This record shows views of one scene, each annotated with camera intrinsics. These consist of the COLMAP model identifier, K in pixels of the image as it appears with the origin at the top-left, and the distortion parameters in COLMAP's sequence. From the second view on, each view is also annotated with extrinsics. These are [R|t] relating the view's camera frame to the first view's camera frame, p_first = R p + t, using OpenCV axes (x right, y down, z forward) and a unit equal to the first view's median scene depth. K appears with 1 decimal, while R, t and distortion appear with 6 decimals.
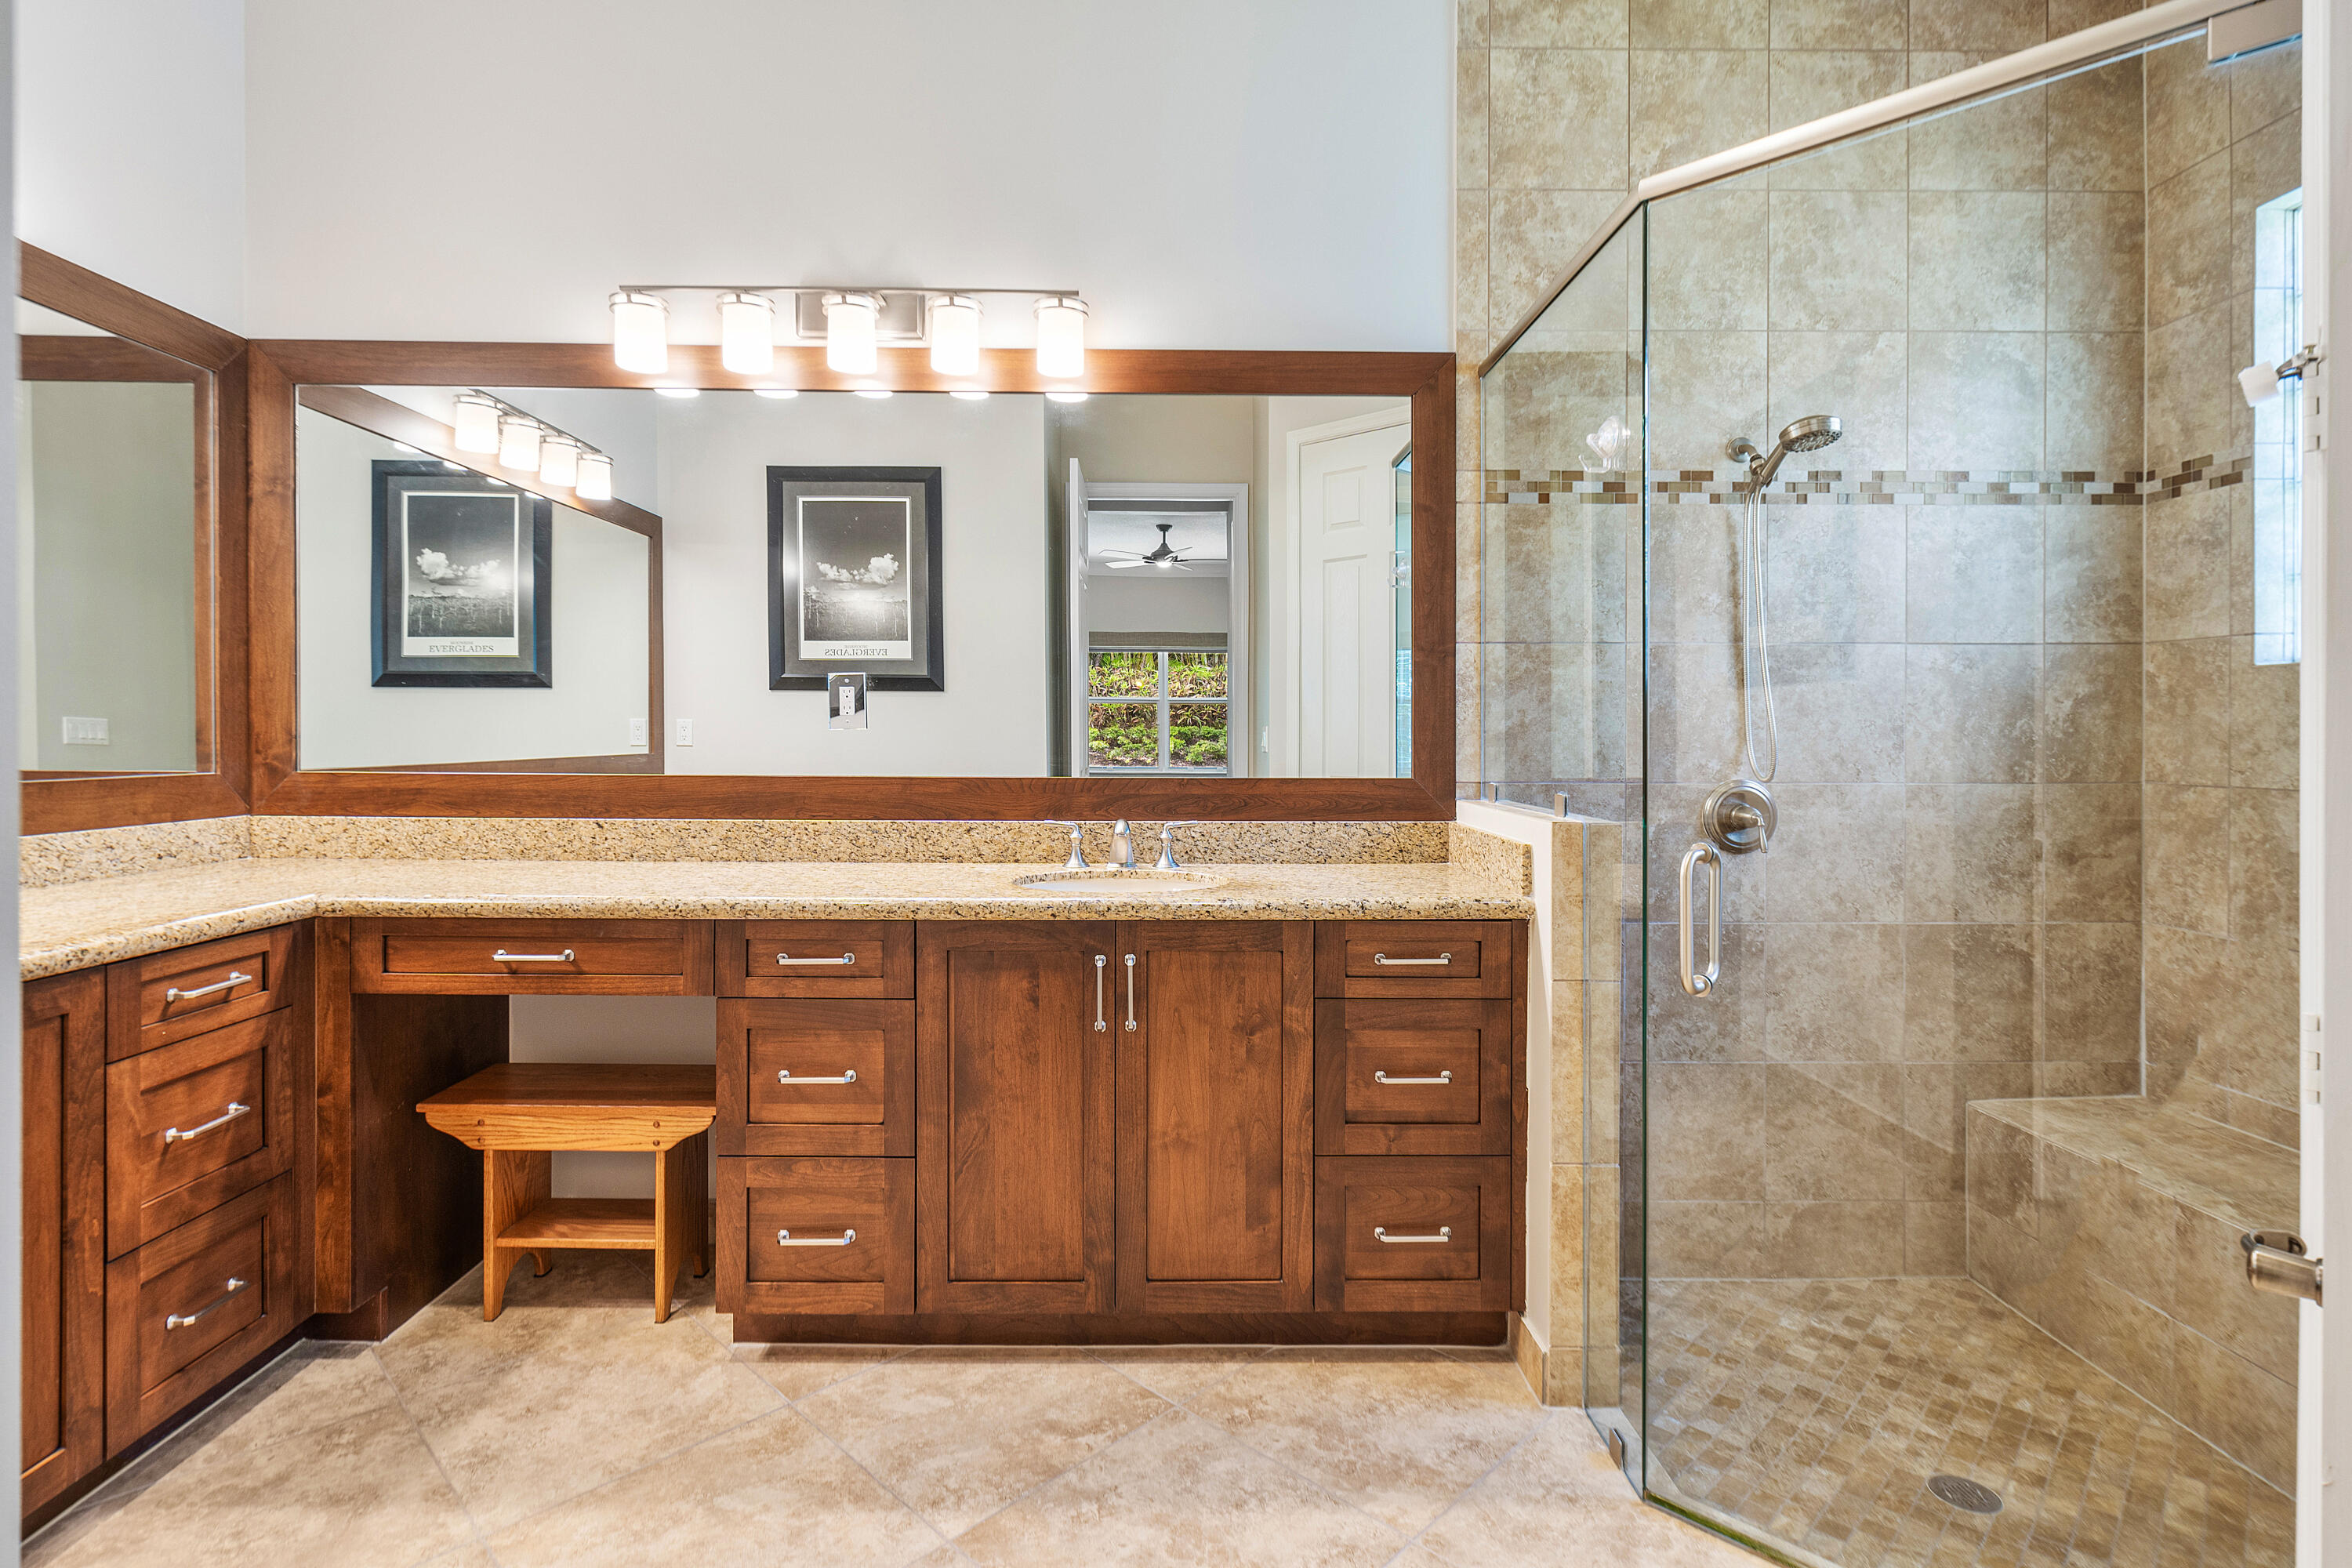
lens RADIAL K [[1143.1, 0, 1164.1], [0, 1143.1, 731.6], [0, 0, 1]] dist [0.001623, -0.000519]
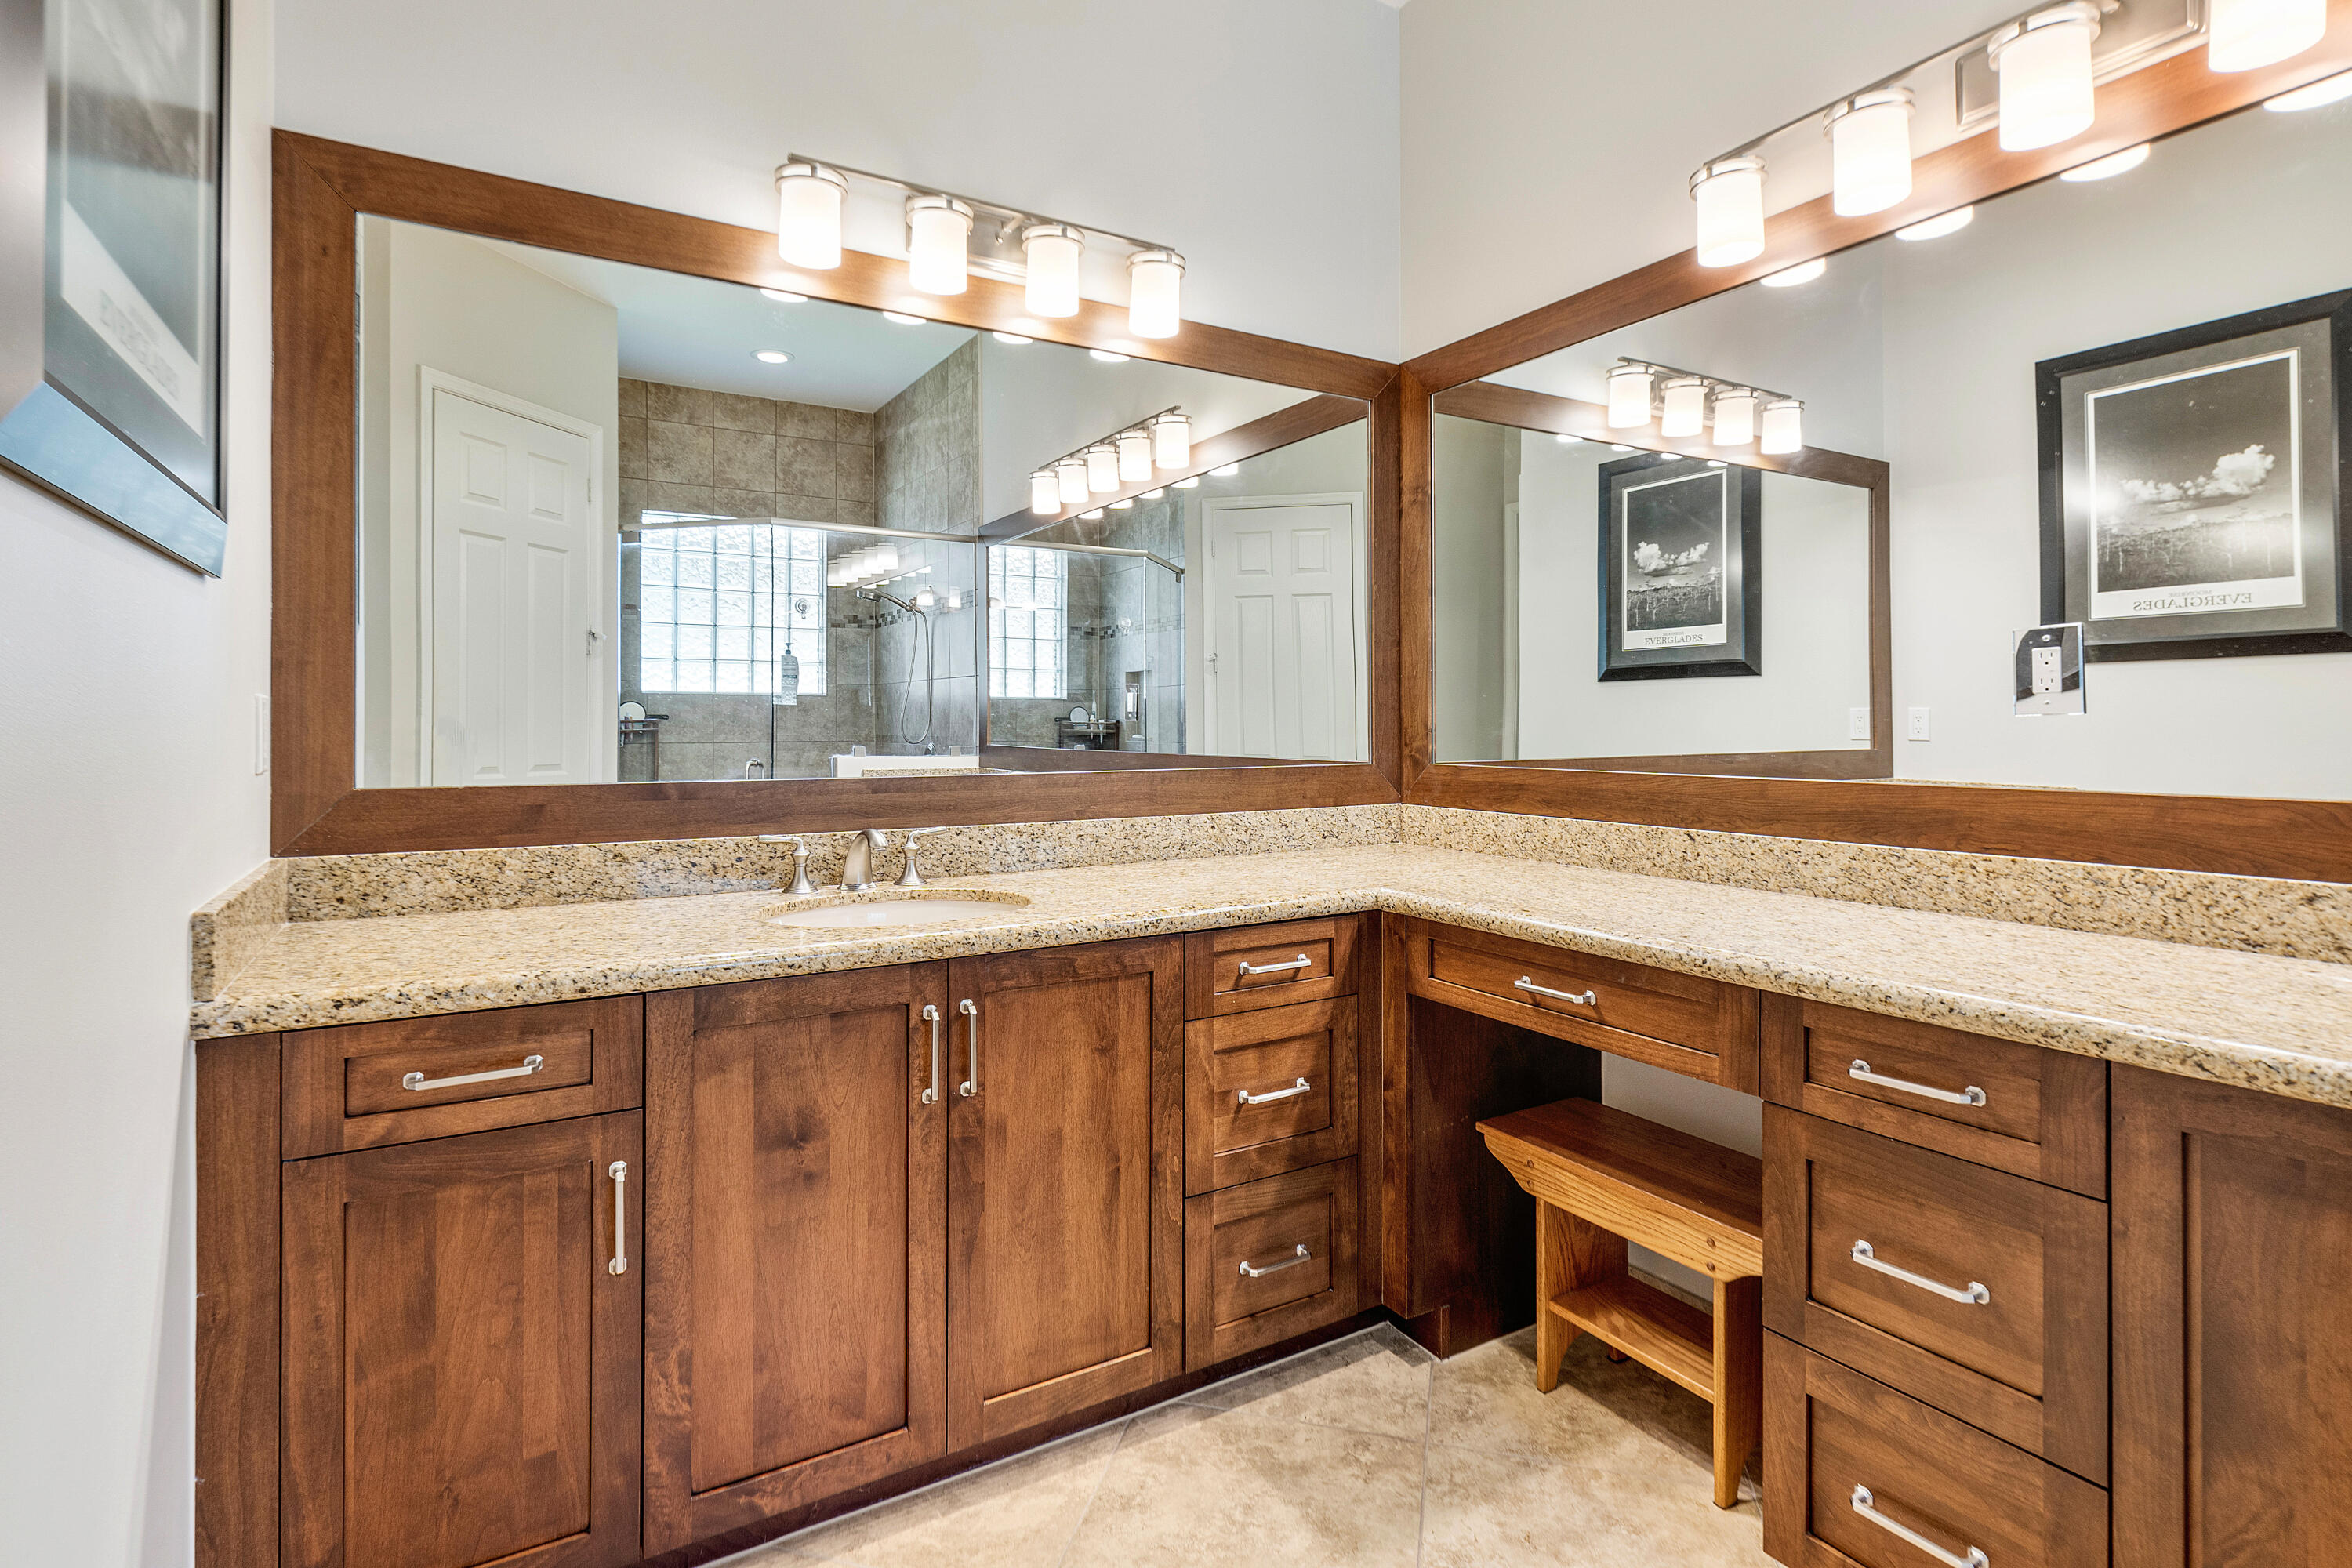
lens RADIAL K [[1143.1, 0, 1164.1], [0, 1143.1, 731.6], [0, 0, 1]] dist [0.001623, -0.000519]
pose [[0.498325, -0.003126, -0.866985, 0.033744], [0.008107, 0.999967, 0.001055, 0.003146], [0.866952, -0.007554, 0.498334, 0.334063]]
